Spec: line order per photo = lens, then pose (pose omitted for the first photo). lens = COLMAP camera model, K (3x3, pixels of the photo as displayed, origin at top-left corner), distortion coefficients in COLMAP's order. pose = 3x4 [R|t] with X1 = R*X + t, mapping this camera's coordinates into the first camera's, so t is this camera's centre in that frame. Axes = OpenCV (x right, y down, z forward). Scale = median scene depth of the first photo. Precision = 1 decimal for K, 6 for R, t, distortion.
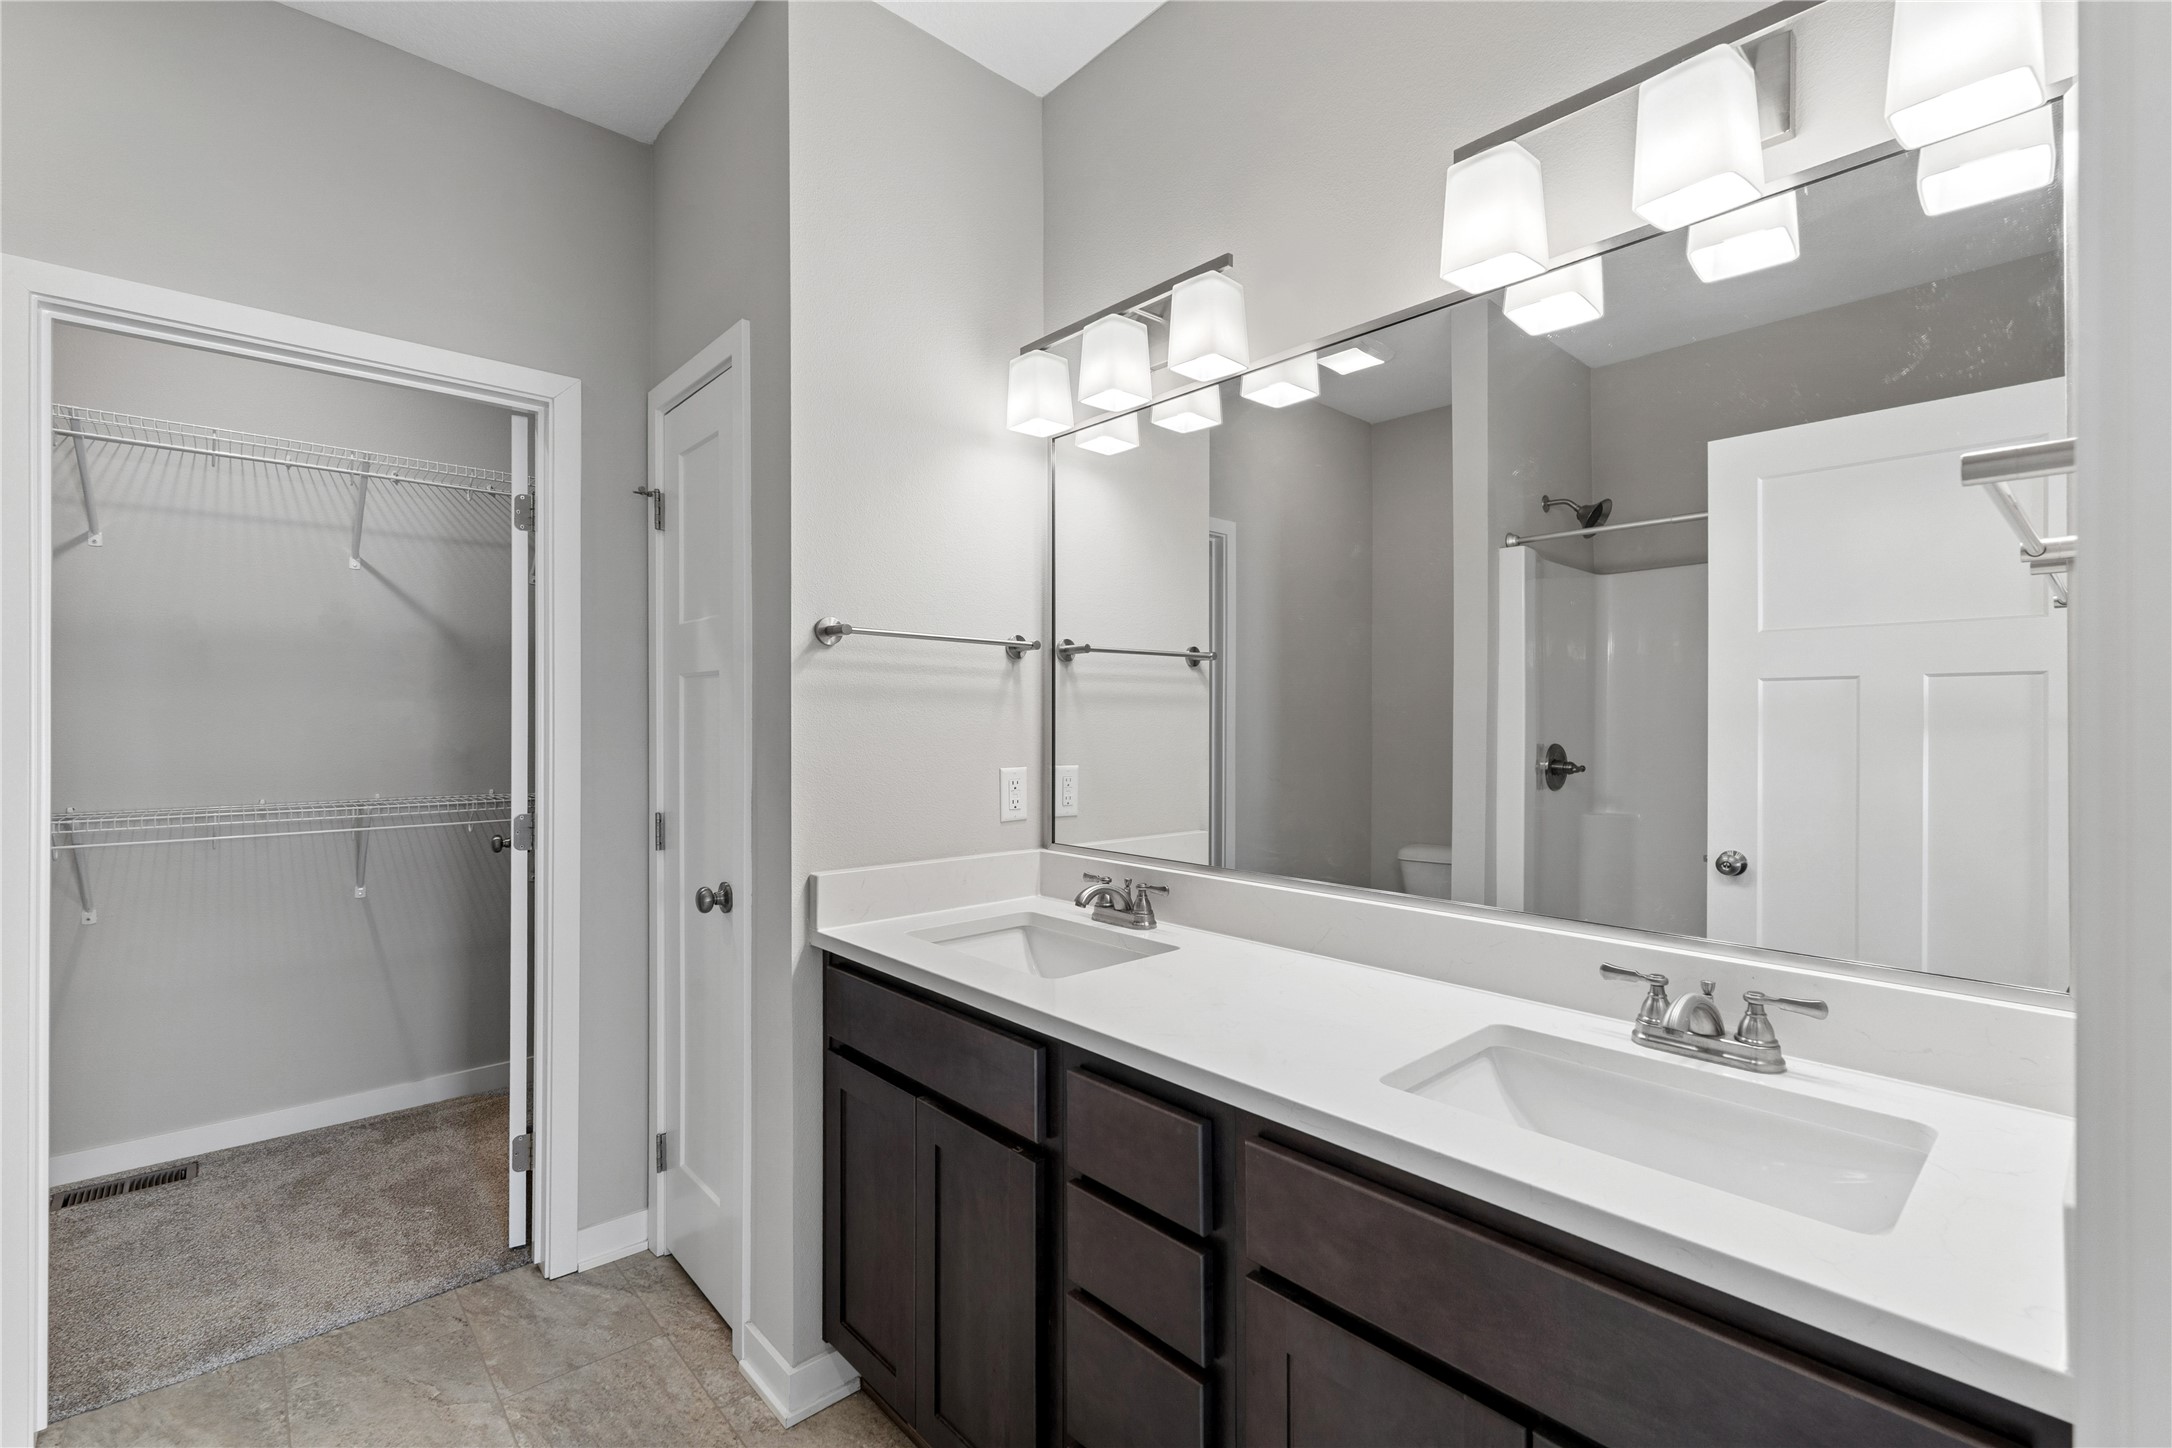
lens RADIAL K [[953.1, 0, 1068.0], [0, 953.1, 714.3], [0, 0, 1]] dist [0.002755, -0.000379]
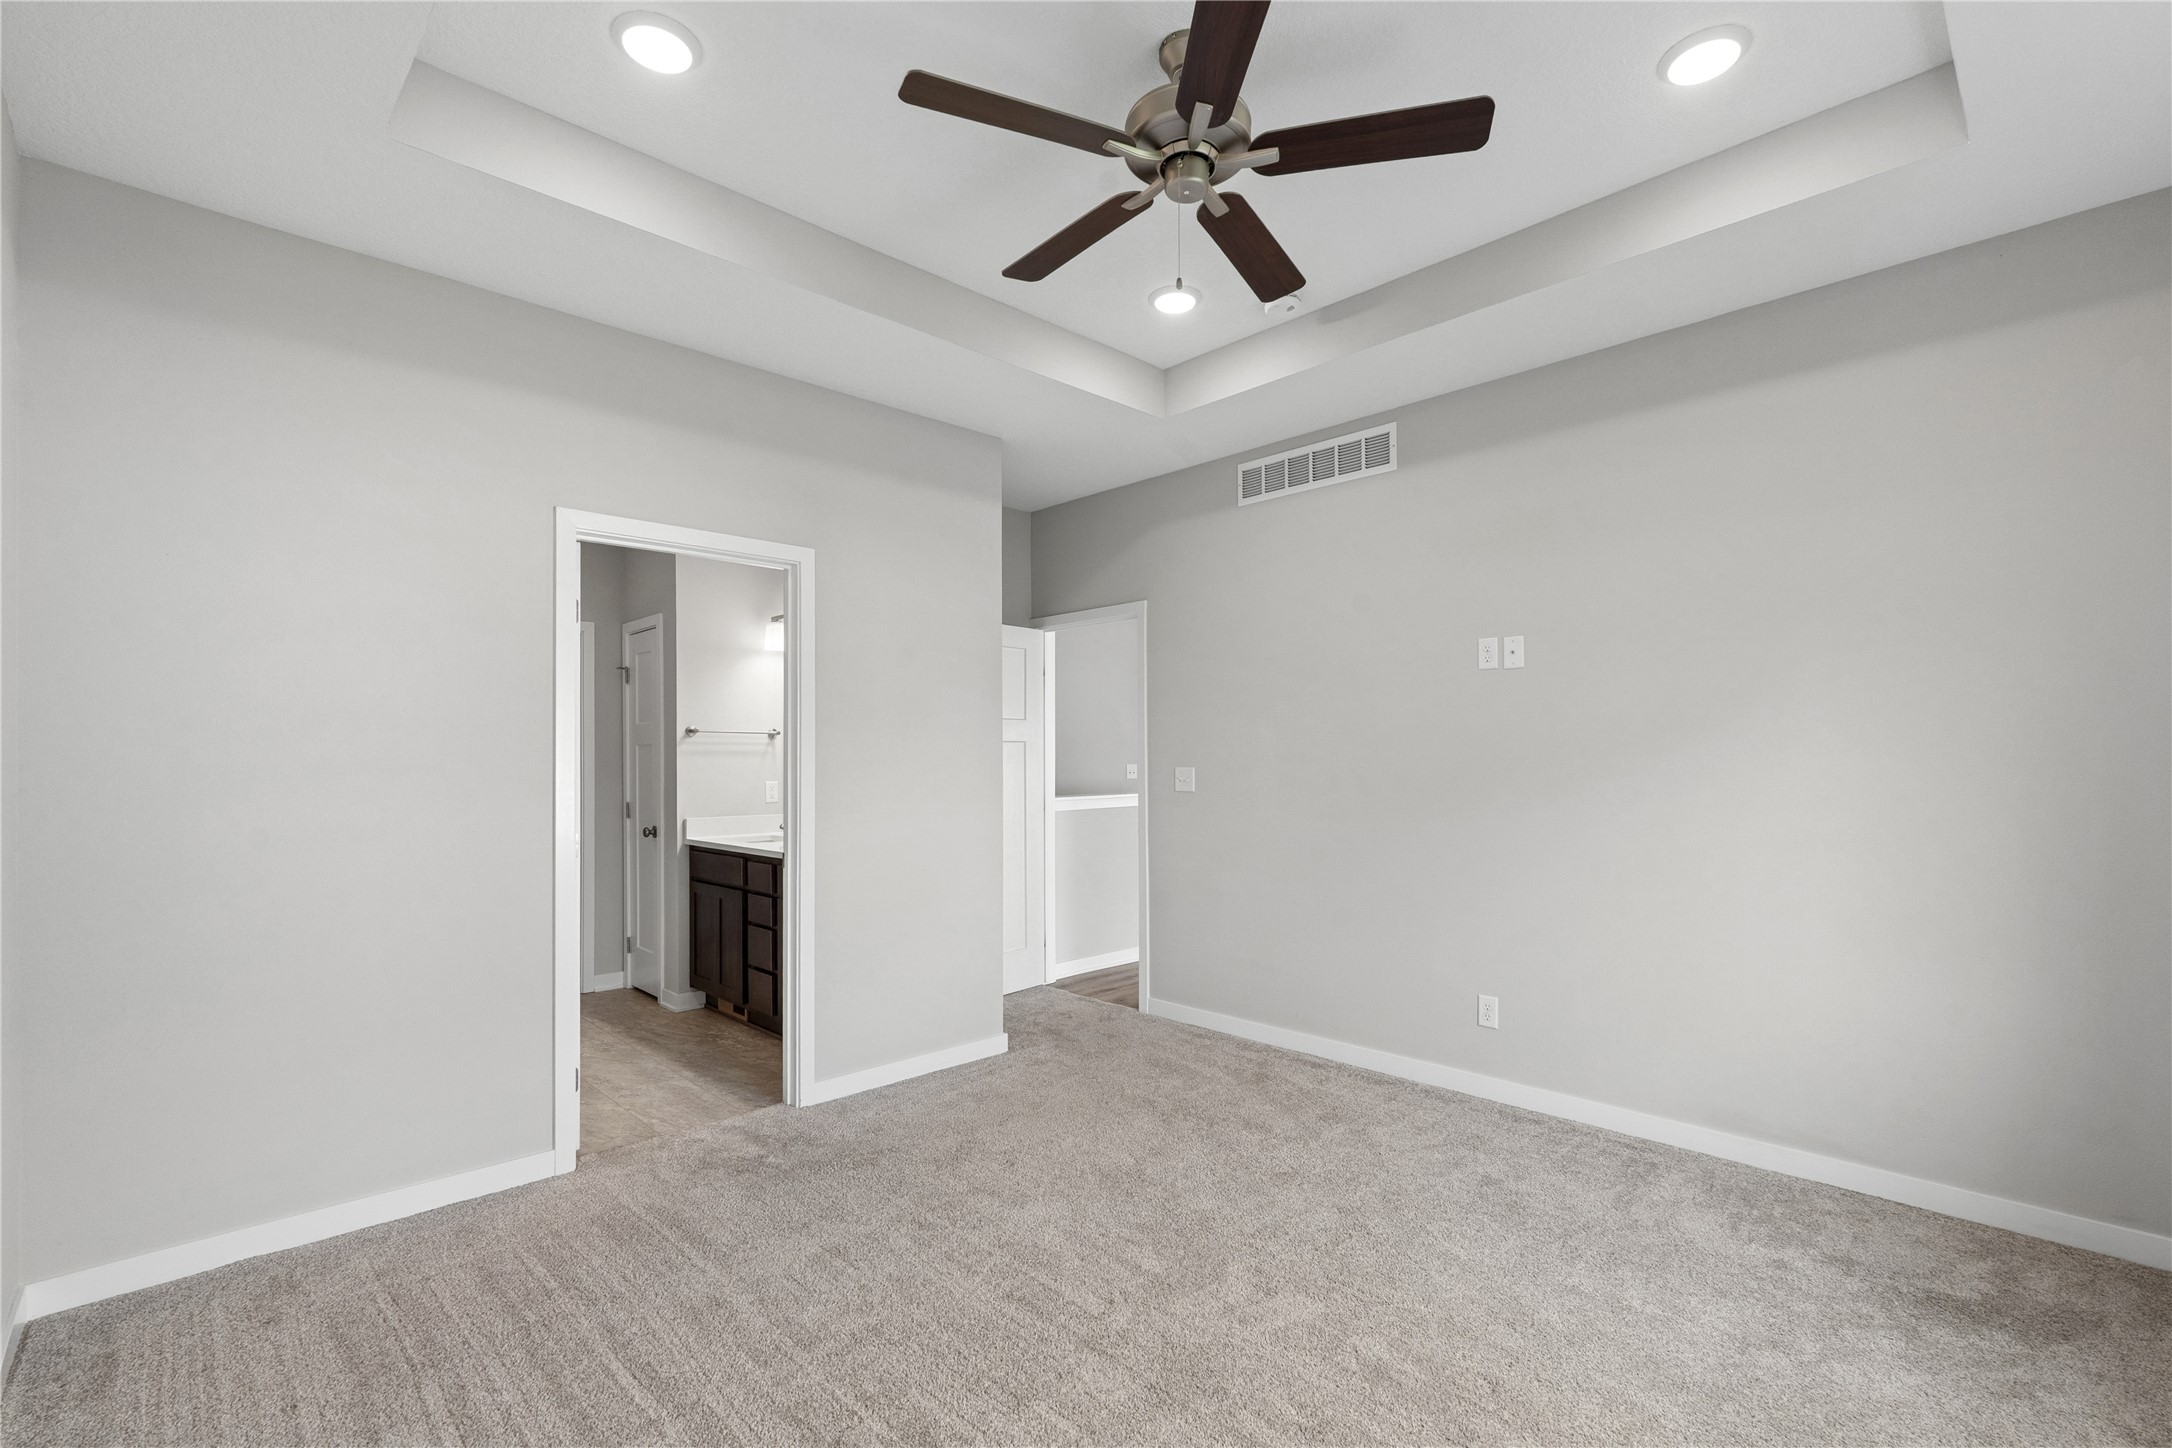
lens RADIAL K [[953.1, 0, 1096.2], [0, 953.1, 745.4], [0, 0, 1]] dist [0.002755, -0.000379]
pose [[0.998091, -0.006380, 0.061435, 0.691371], [0.006970, 0.999931, -0.009406, -0.009910], [-0.061370, 0.009816, 0.998067, -1.688908]]
